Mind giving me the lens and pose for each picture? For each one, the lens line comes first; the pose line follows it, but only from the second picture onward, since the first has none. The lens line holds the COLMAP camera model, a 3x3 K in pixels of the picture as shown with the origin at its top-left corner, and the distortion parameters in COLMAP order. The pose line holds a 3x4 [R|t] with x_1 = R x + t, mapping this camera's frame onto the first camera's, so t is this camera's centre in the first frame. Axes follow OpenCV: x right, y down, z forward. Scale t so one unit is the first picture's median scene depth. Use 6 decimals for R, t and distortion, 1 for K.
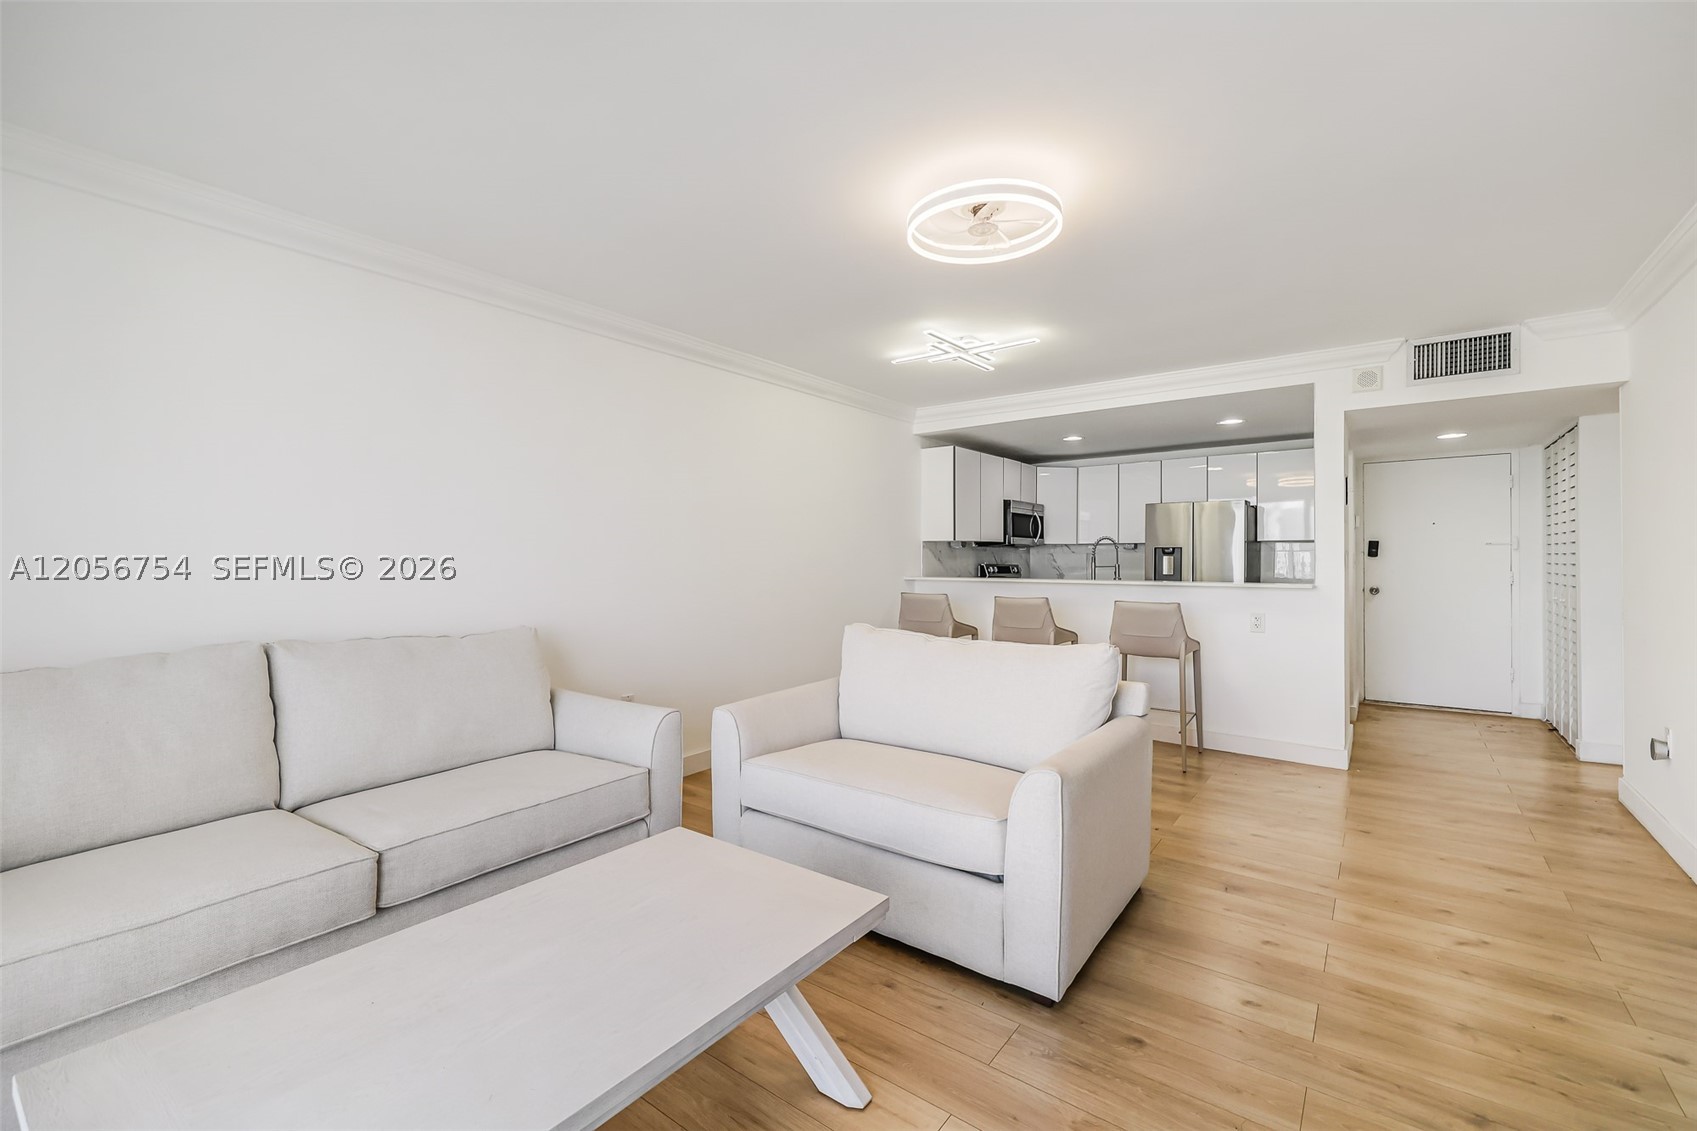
lens RADIAL K [[721.0, 0, 834.9], [0, 721.0, 560.2], [0, 0, 1]] dist [-0.001247, -0.000261]
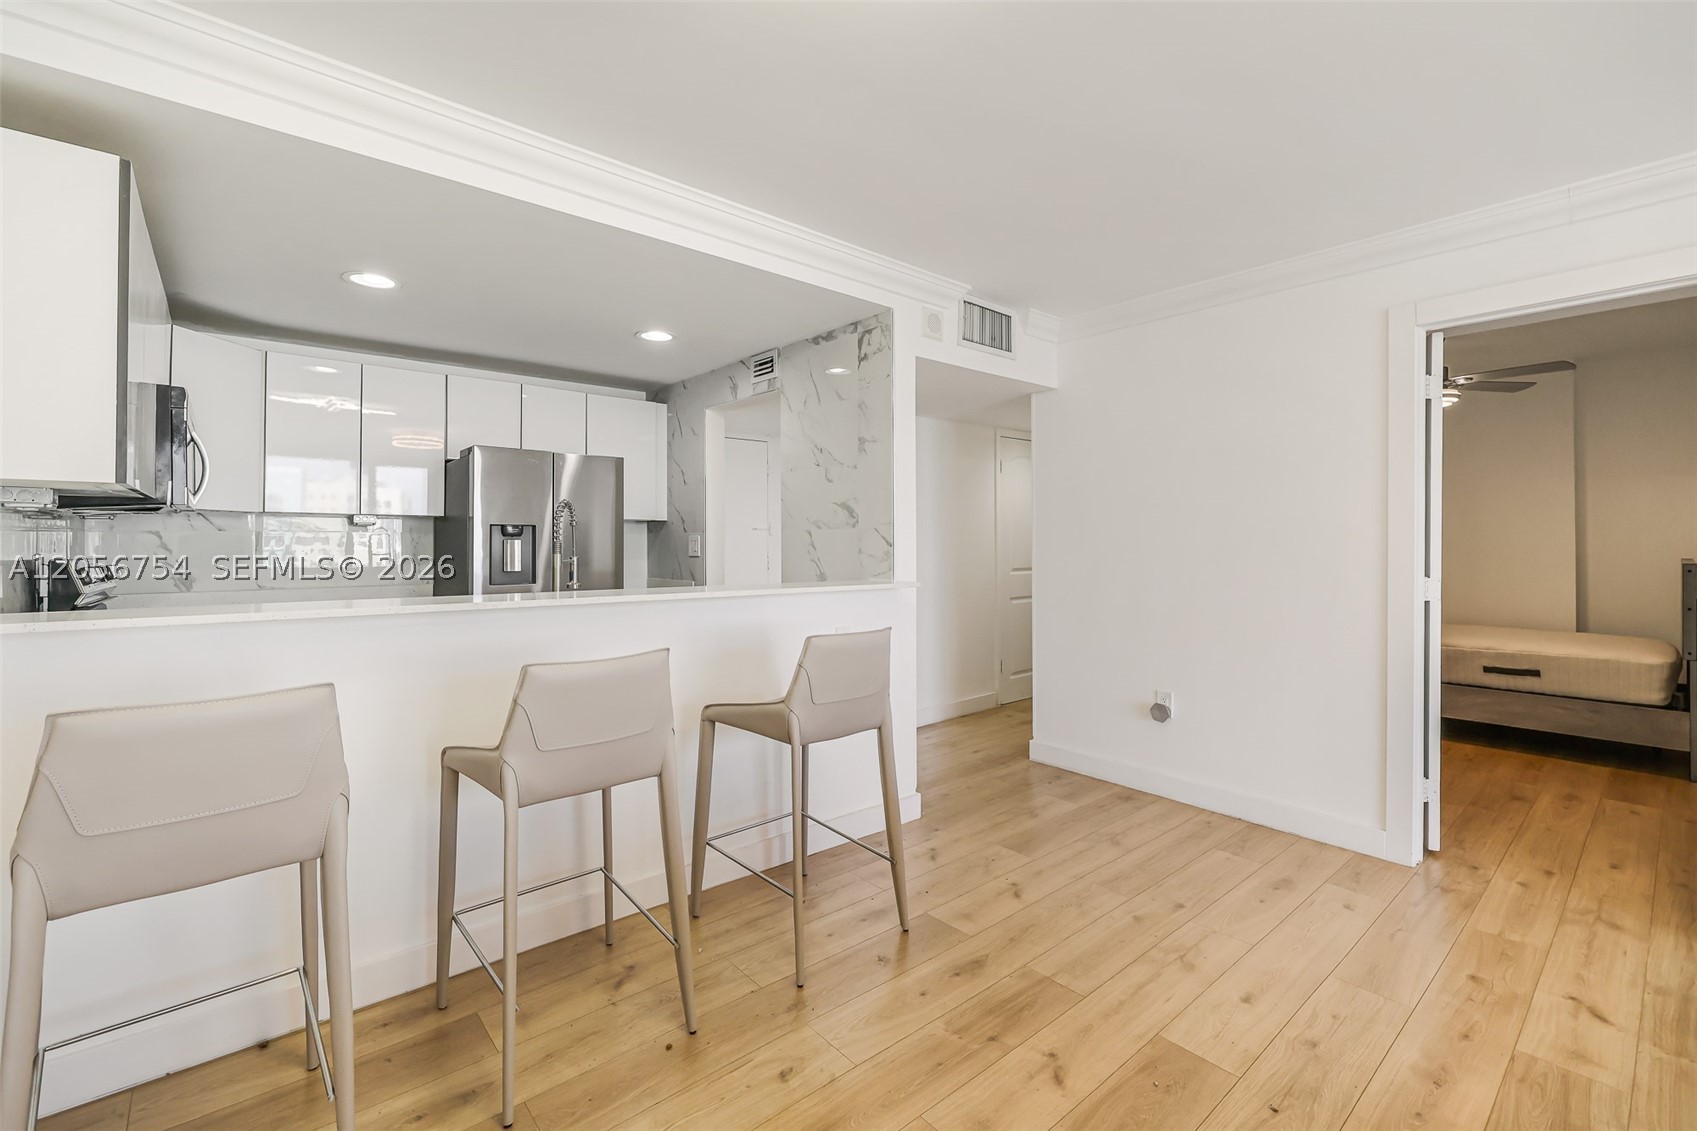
lens RADIAL K [[722.1, 0, 826.3], [0, 722.1, 533.3], [0, 0, 1]] dist [-0.001359, -0.000249]
pose [[0.219857, 0.012283, 0.975455, -0.061455], [-0.001170, 0.999923, -0.012328, -0.004796], [-0.975531, 0.001569, 0.219854, 0.760428]]
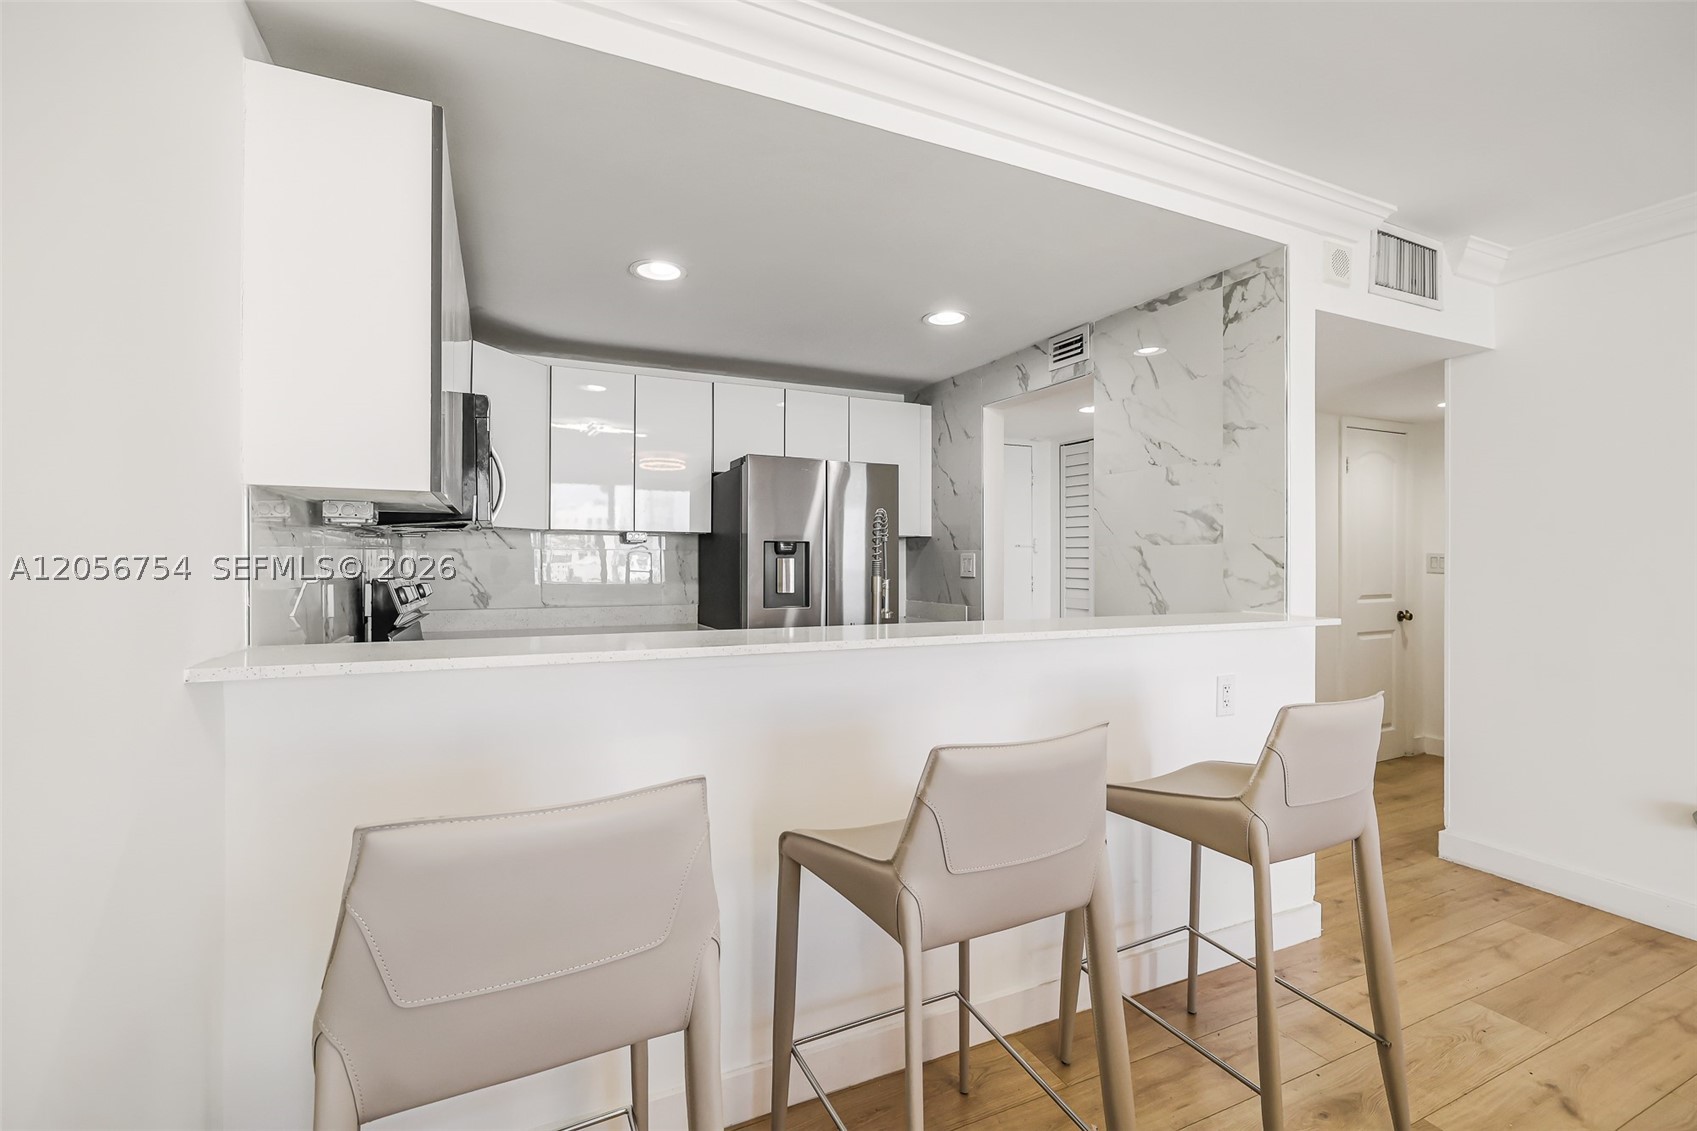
lens RADIAL K [[719.7, 0, 824.4], [0, 719.7, 557.6], [0, 0, 1]] dist [0.000210, 0.000148]
pose [[0.472232, 0.003831, 0.881466, 0.014976], [-0.003747, 0.999990, -0.002339, -0.005878], [-0.881466, -0.002199, 0.472242, 0.884225]]
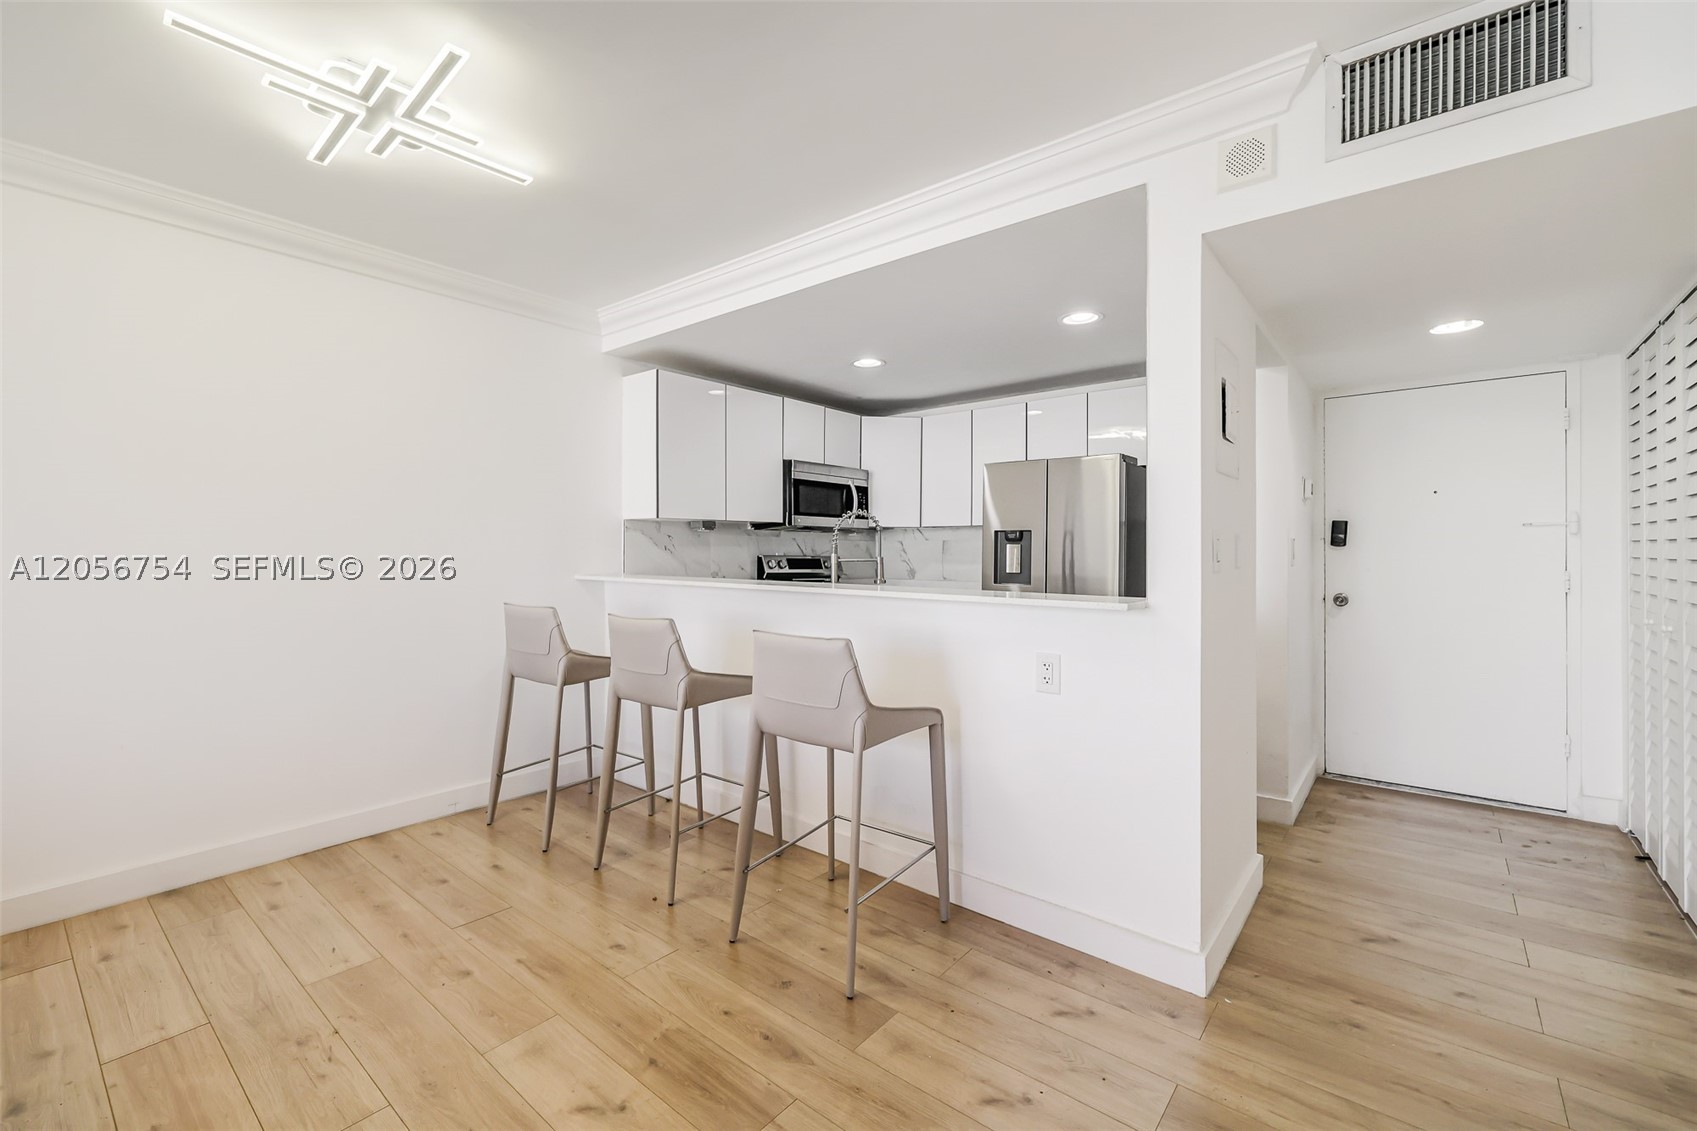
lens RADIAL K [[720.9, 0, 842.9], [0, 720.9, 550.9], [0, 0, 1]] dist [-0.002094, 0.000093]
pose [[0.999420, 0.002905, -0.033923, 0.402186], [-0.002896, 0.999996, 0.000300, 0.000585], [0.033924, -0.000202, 0.999424, 0.428667]]
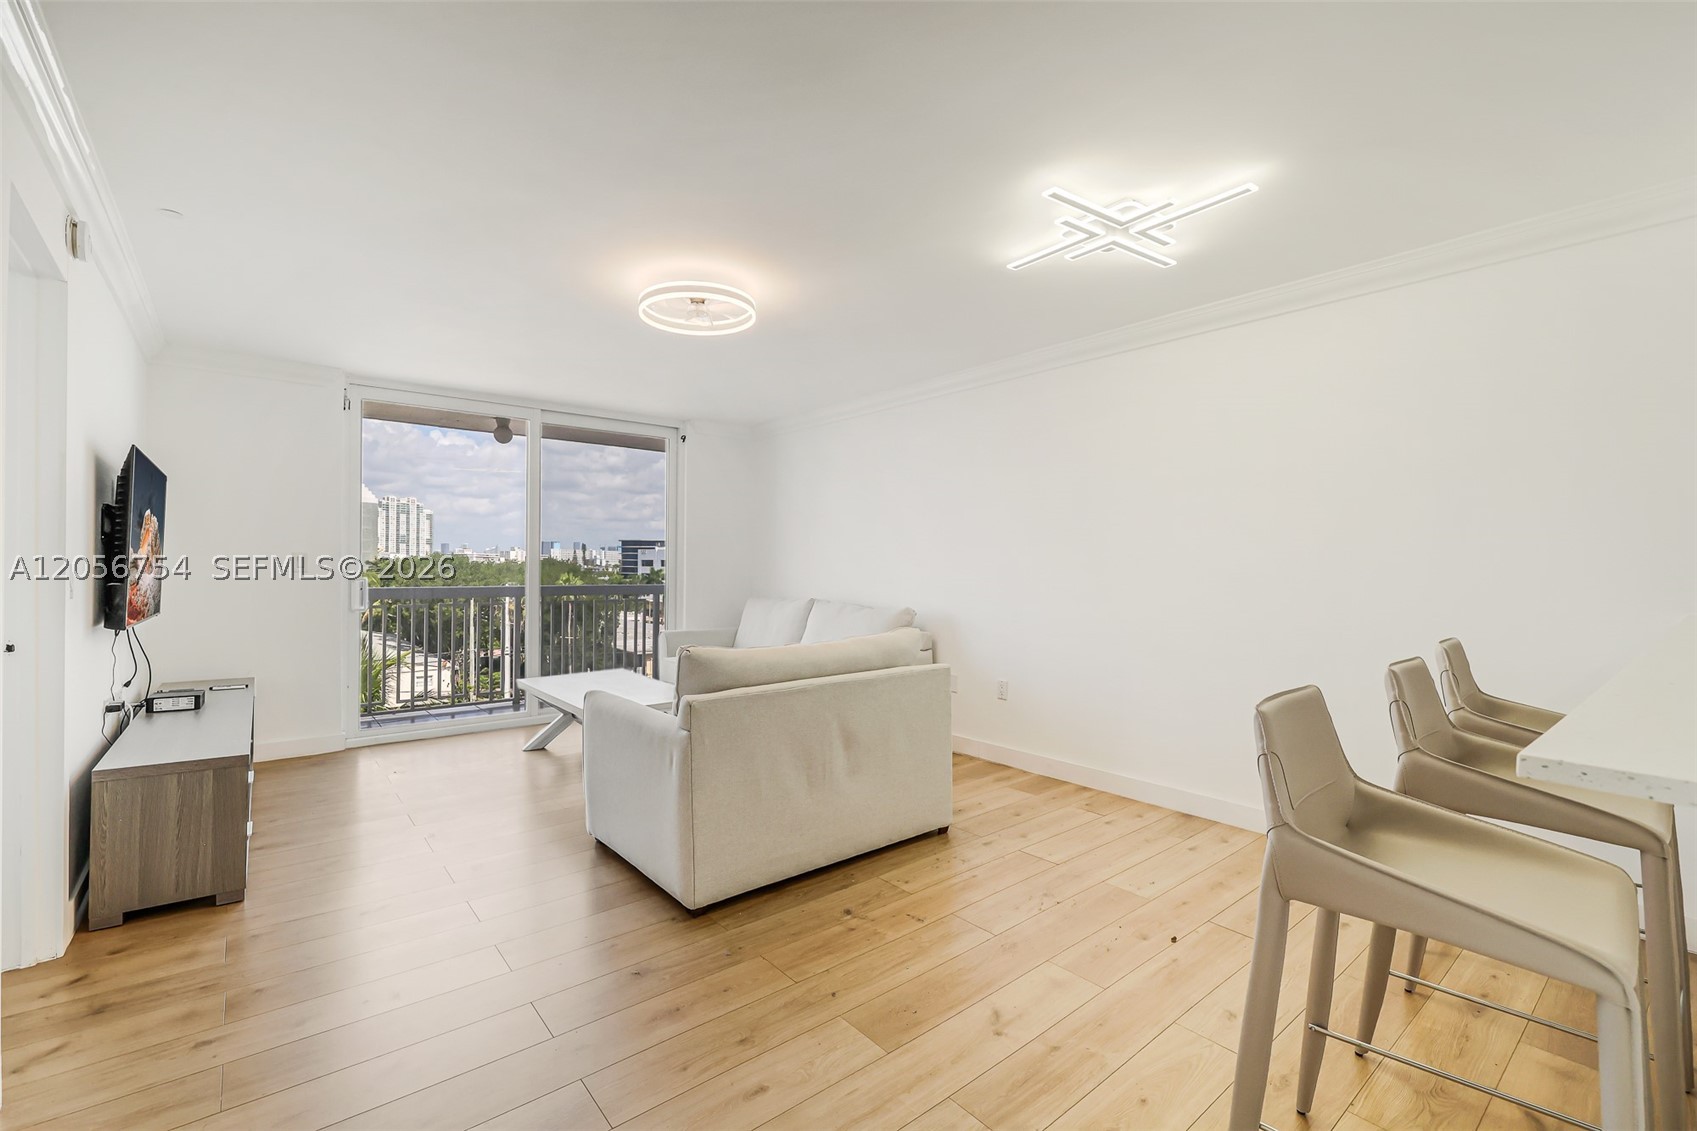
lens RADIAL K [[730.9, 0, 824.3], [0, 730.9, 568.4], [0, 0, 1]] dist [-0.001008, -0.000035]
pose [[-0.244825, 0.006292, -0.969547, 0.683101], [-0.009149, 0.999919, 0.008799, -0.003360], [0.969524, 0.011024, -0.244747, 0.733981]]
